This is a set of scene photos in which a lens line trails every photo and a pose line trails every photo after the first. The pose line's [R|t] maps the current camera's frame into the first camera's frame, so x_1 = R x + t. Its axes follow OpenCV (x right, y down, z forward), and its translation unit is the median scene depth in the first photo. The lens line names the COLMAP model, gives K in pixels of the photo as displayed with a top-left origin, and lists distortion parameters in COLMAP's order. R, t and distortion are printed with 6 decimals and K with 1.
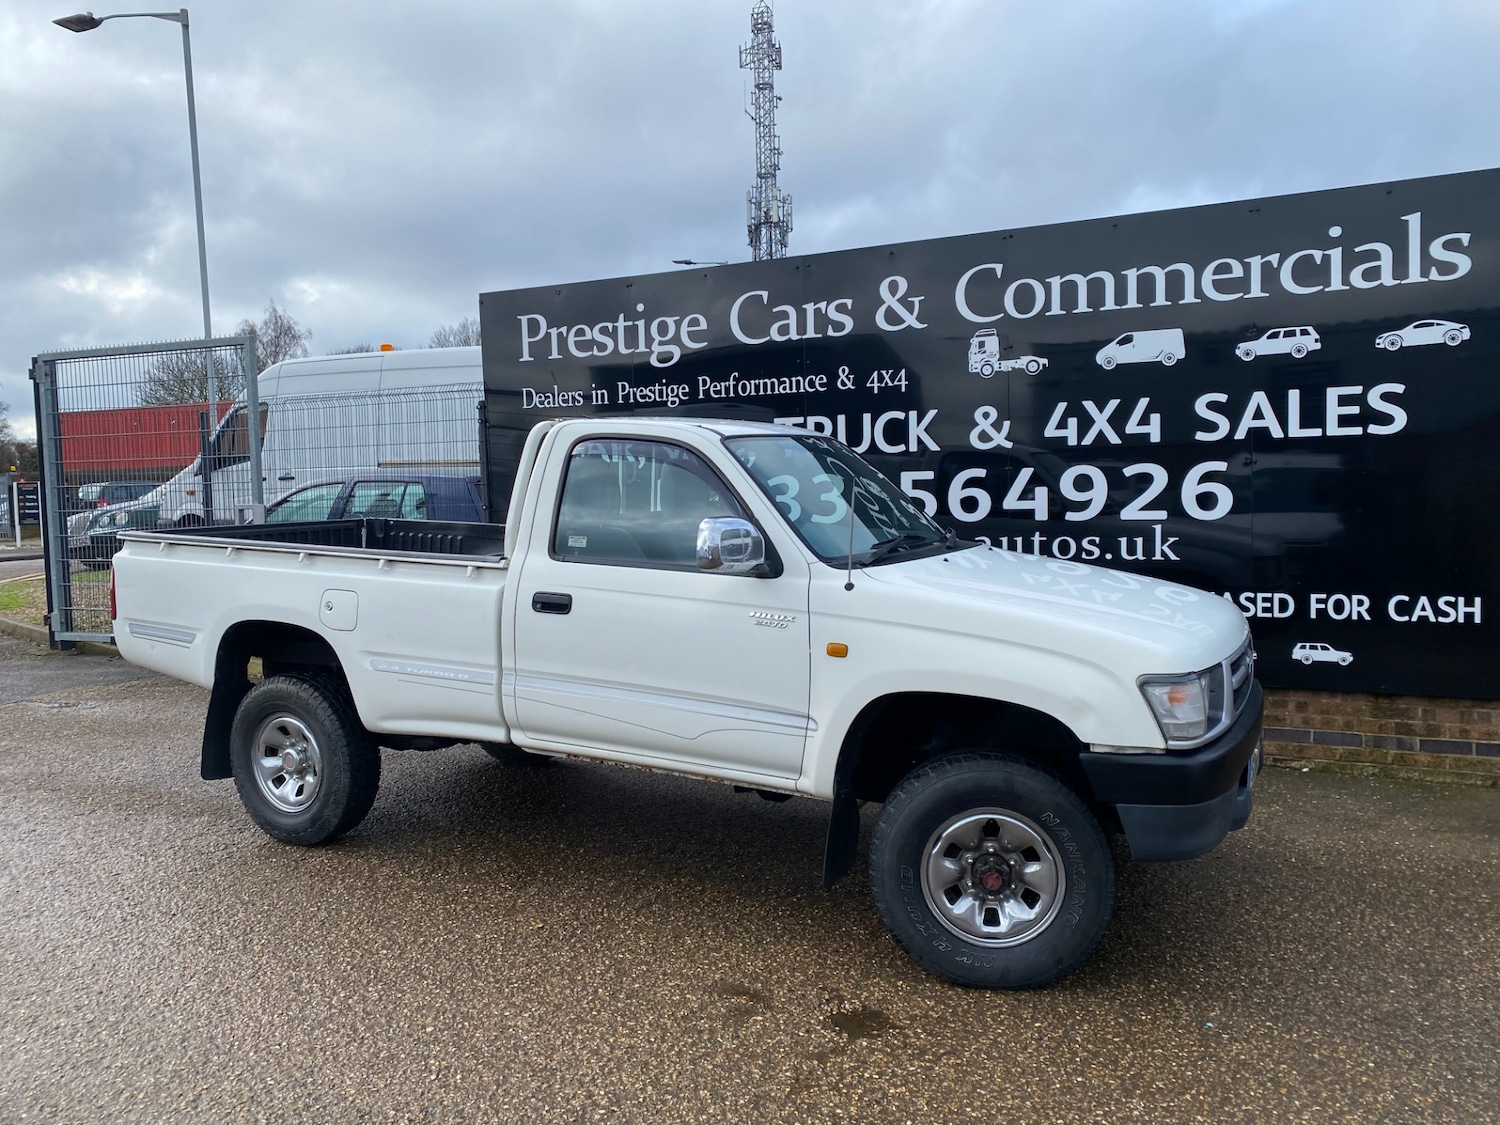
lens RADIAL K [[1142.5, 0, 722.3], [0, 1142.5, 564.5], [0, 0, 1]] dist [0.036653, -0.034273]
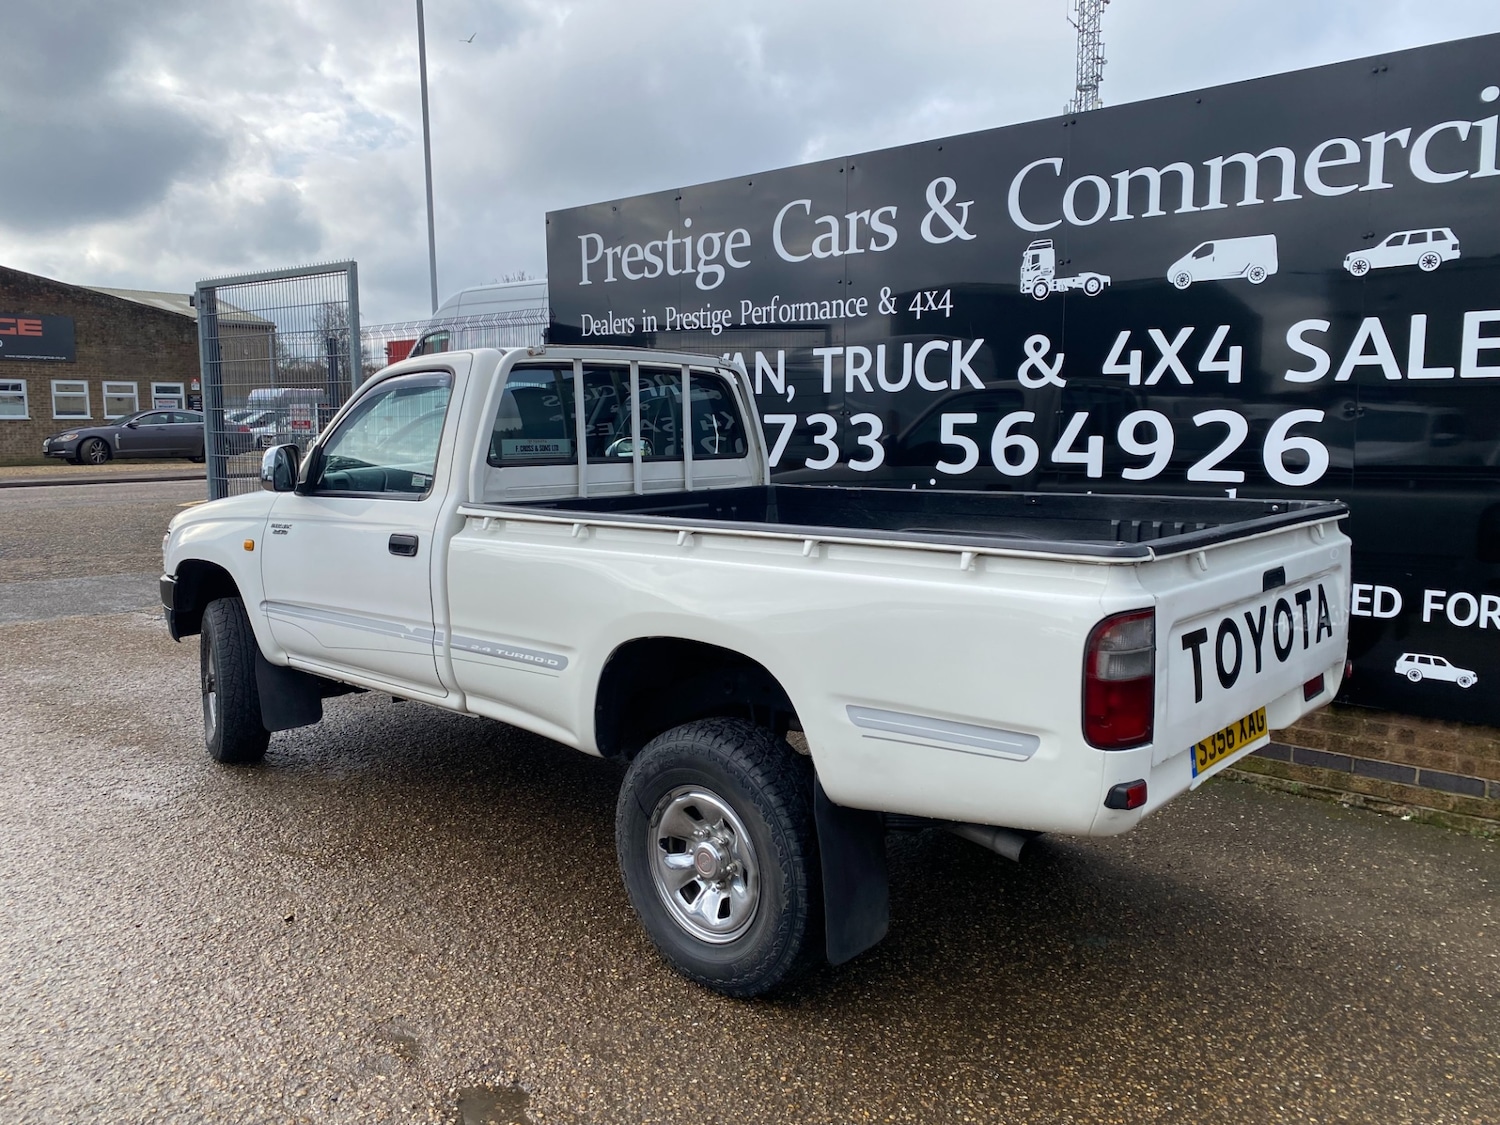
lens RADIAL K [[1142.5, 0, 739.5], [0, 1142.5, 561.8], [0, 0, 1]] dist [0.036653, -0.034273]
pose [[0.967904, 0.055036, -0.245221, 0.240009], [-0.041383, 0.997311, 0.060489, -0.017868], [0.247890, -0.048399, 0.967578, 0.149174]]
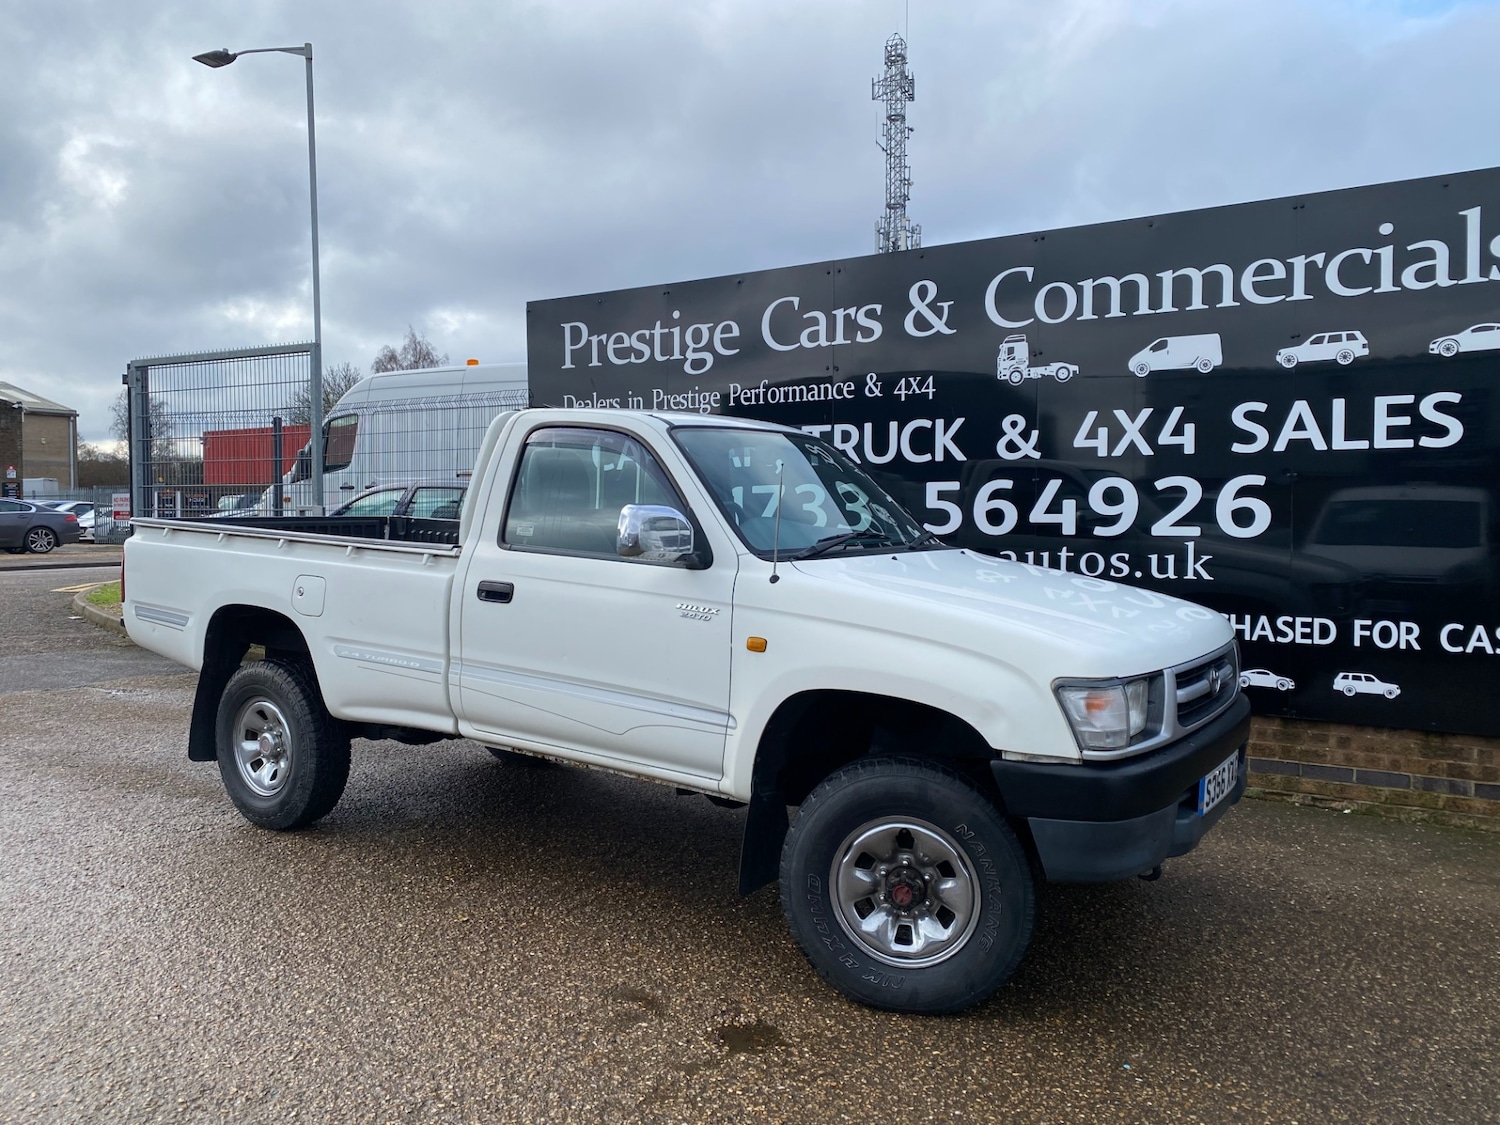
lens RADIAL K [[1142.5, 0, 724.2], [0, 1142.5, 563.0], [0, 0, 1]] dist [0.036653, -0.034273]
pose [[0.993767, 0.029264, -0.107571, 0.098513], [-0.032170, 0.999160, -0.025379, 0.018155], [0.106738, 0.028681, 0.993873, 0.026150]]
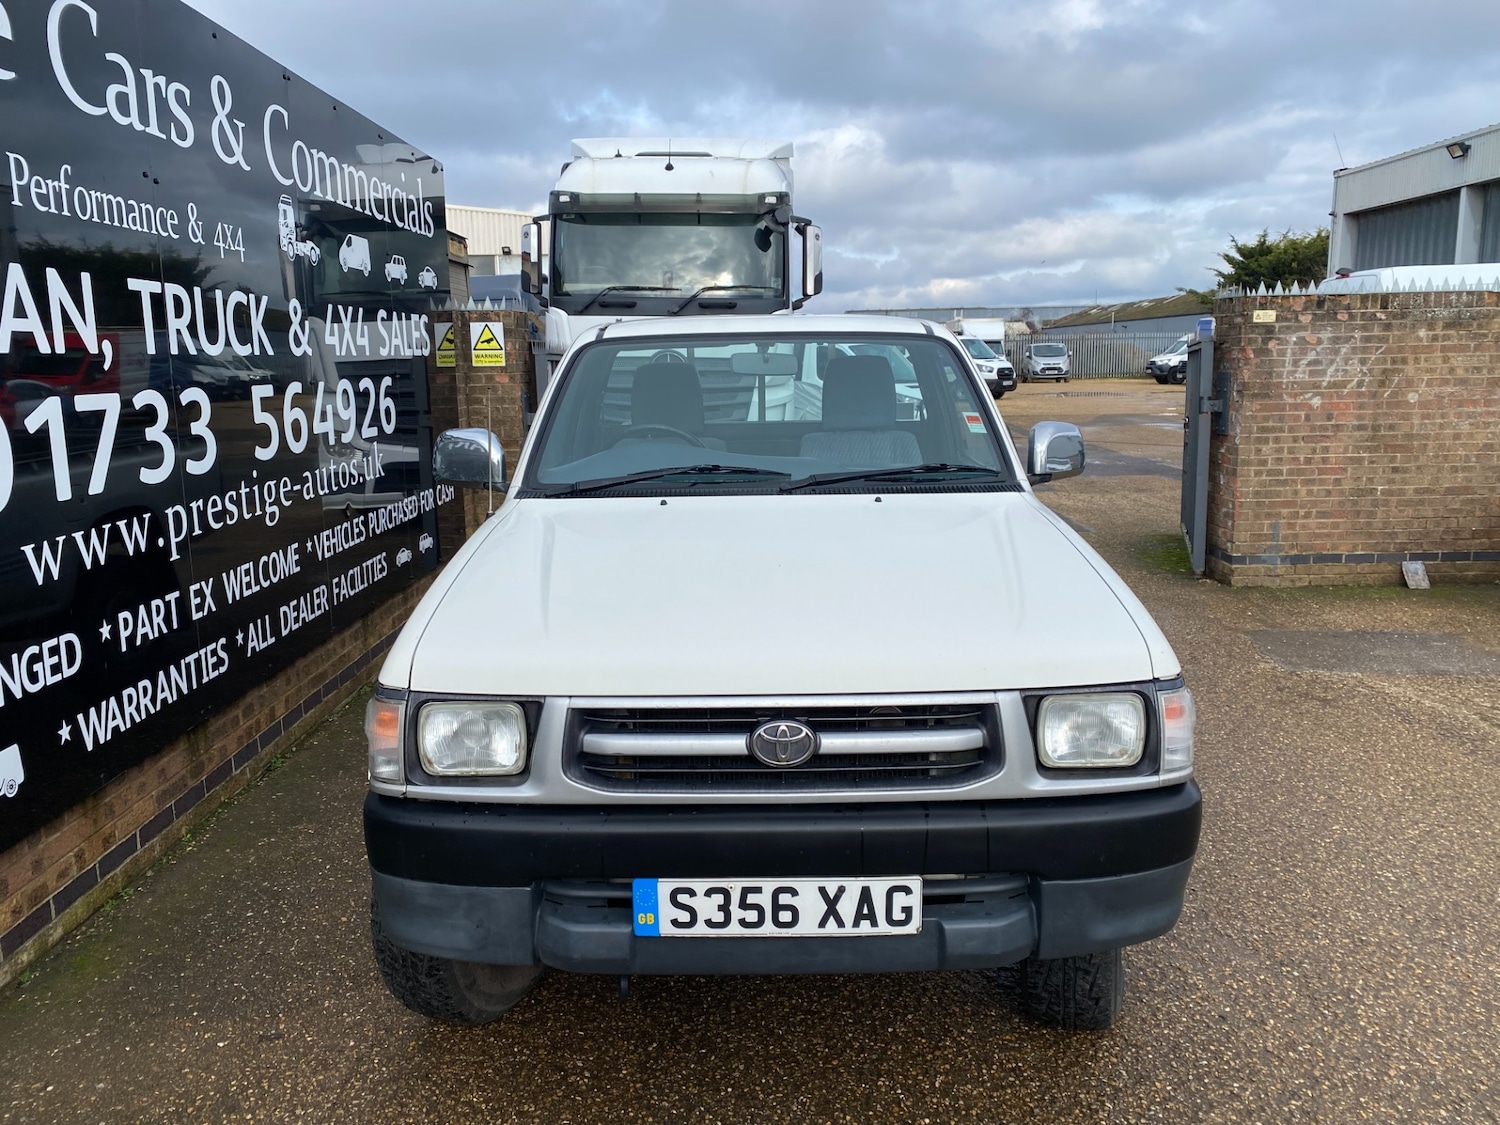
lens RADIAL K [[1142.5, 0, 760.0], [0, 1142.5, 545.4], [0, 0, 1]] dist [0.036653, -0.034273]
pose [[-0.473122, -0.109282, 0.874193, -0.612856], [0.092428, 0.980644, 0.172613, -0.083029], [-0.876135, 0.162467, -0.453863, 1.129194]]
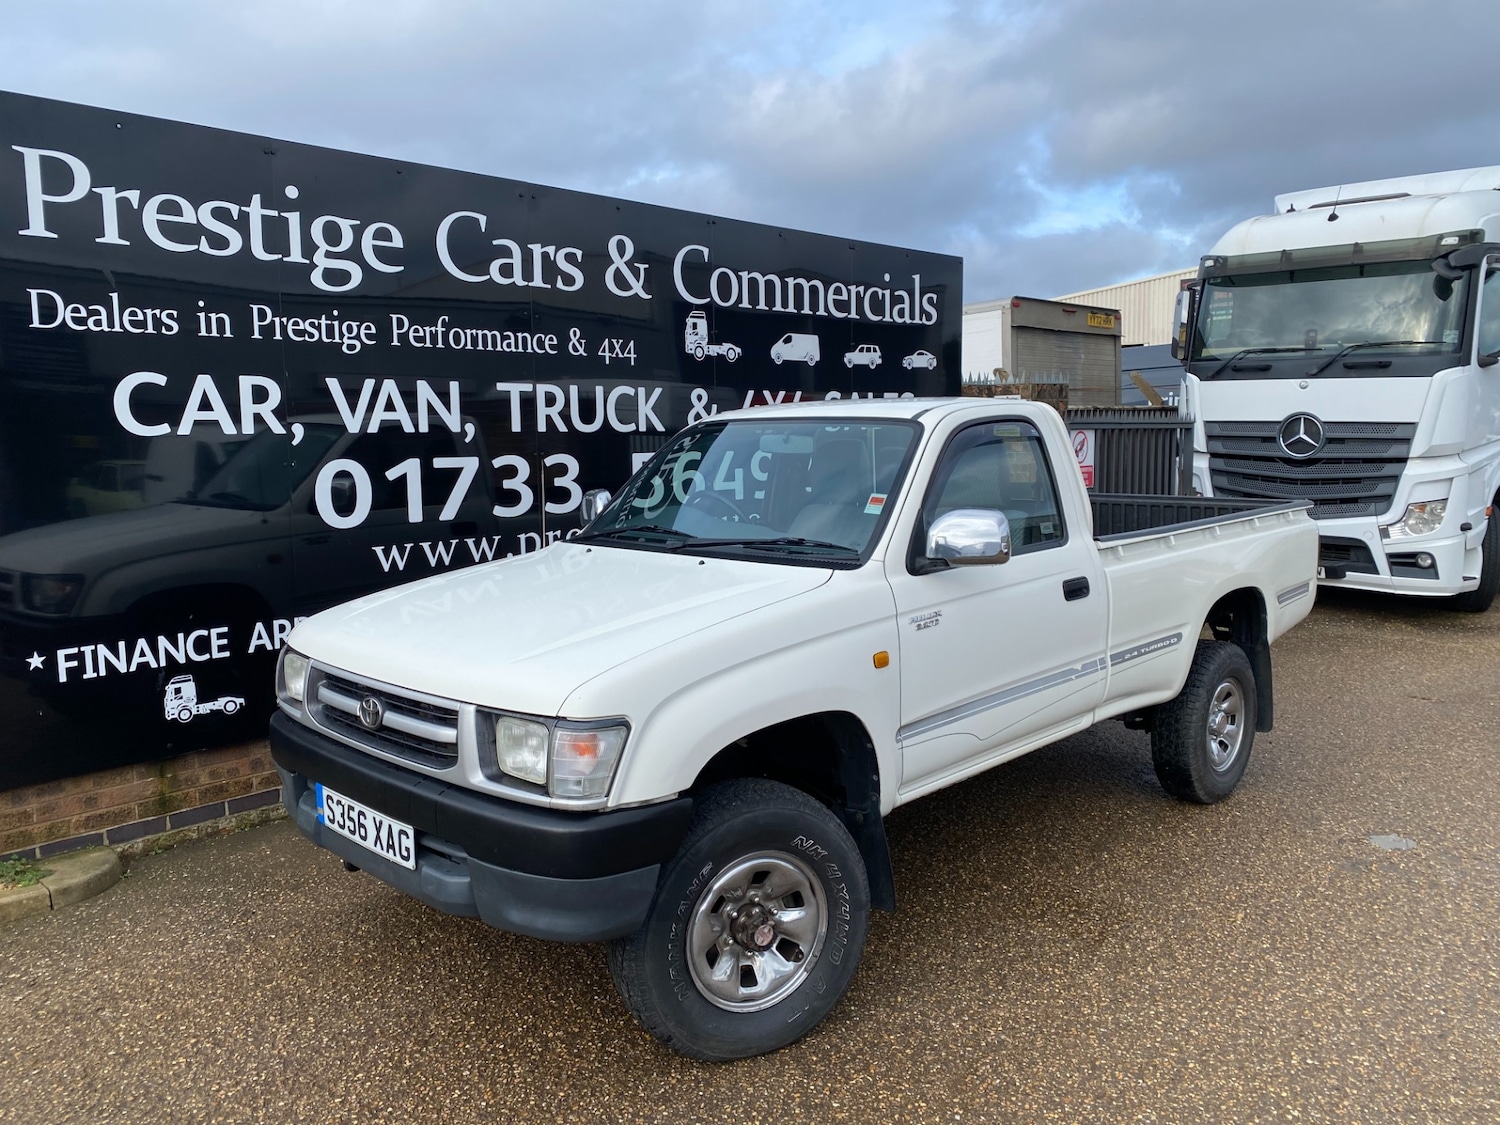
lens RADIAL K [[1142.5, 0, 764.2], [0, 1142.5, 556.5], [0, 0, 1]] dist [0.036653, -0.034273]
pose [[0.282455, -0.081545, 0.955808, -0.739232], [0.075472, 0.995181, 0.062602, -0.050933], [-0.956307, 0.054454, 0.287248, 0.683314]]
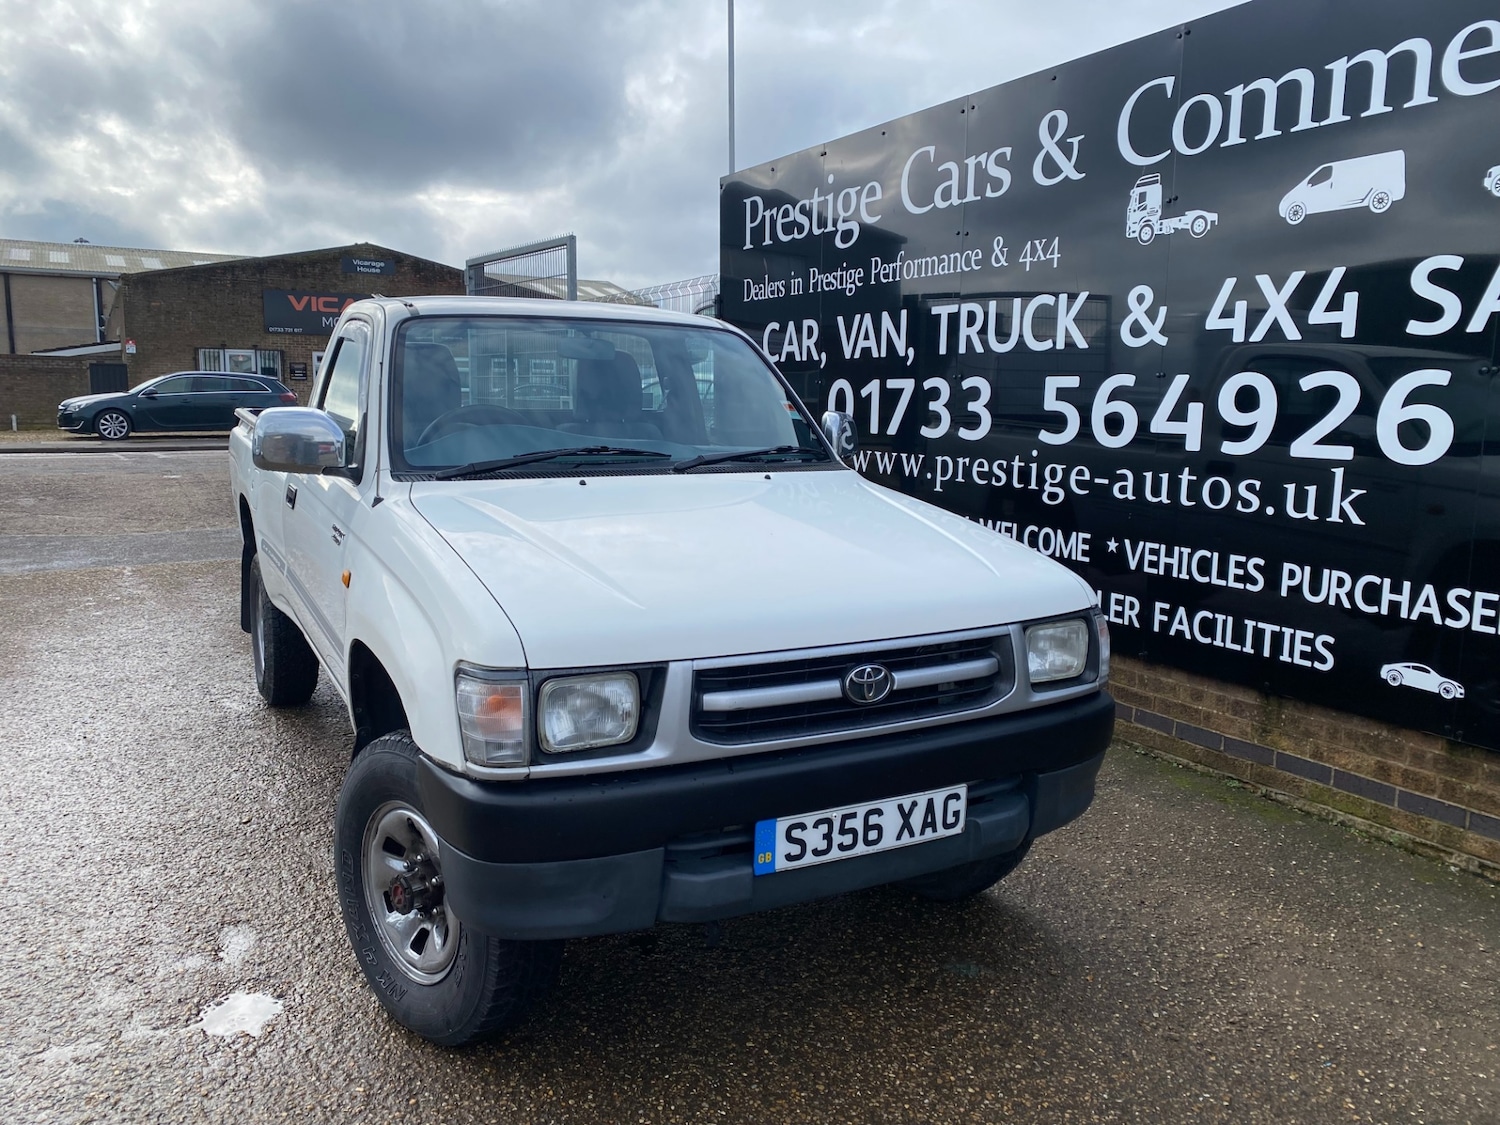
lens RADIAL K [[1142.5, 0, 727.9], [0, 1142.5, 565.0], [0, 0, 1]] dist [0.036653, -0.034273]
pose [[0.832500, 0.115848, -0.541777, 0.433838], [-0.072623, 0.992274, 0.100585, -0.019783], [0.549244, -0.044391, 0.834482, 0.262709]]
